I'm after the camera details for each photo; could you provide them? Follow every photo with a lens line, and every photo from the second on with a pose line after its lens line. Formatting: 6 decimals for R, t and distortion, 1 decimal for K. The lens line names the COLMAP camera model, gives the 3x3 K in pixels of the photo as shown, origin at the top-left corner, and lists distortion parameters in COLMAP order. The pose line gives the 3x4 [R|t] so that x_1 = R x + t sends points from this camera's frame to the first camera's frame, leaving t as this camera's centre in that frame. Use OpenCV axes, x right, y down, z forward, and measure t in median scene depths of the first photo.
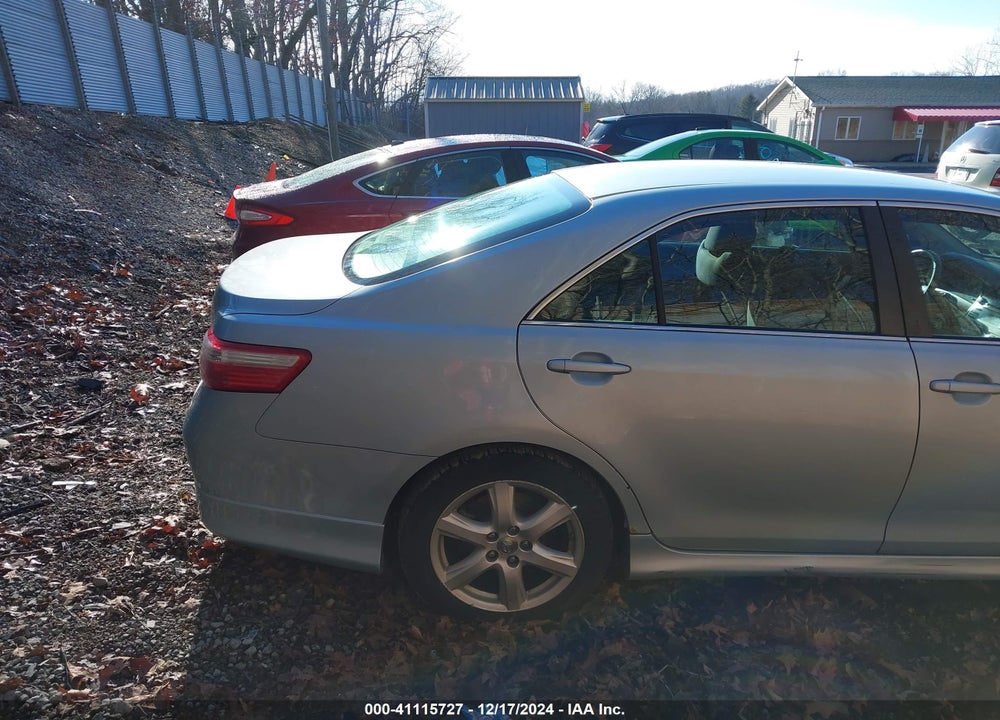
lens RADIAL K [[745.2, 0, 448.7], [0, 745.2, 344.2], [0, 0, 1]] dist [0.008037, -0.006915]
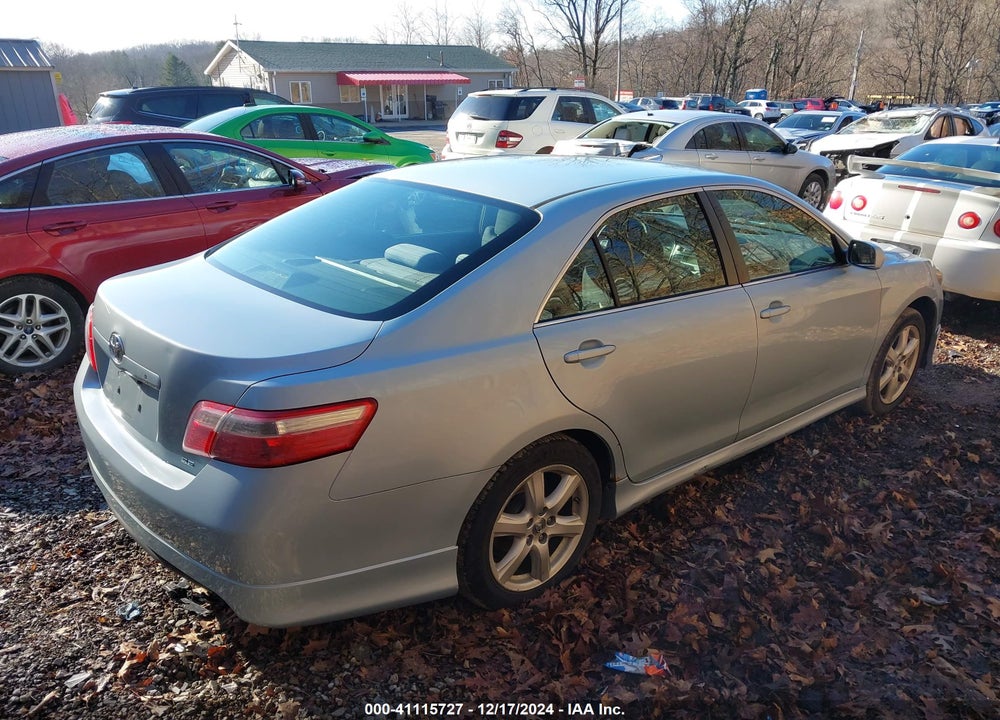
lens RADIAL K [[741.3, 0, 502.0], [0, 741.3, 365.6], [0, 0, 1]] dist [0.005722, -0.004244]
pose [[0.798259, -0.220350, 0.560562, -0.530459], [0.186649, 0.975362, 0.117608, -0.103797], [-0.572665, 0.010746, 0.819719, 0.121167]]
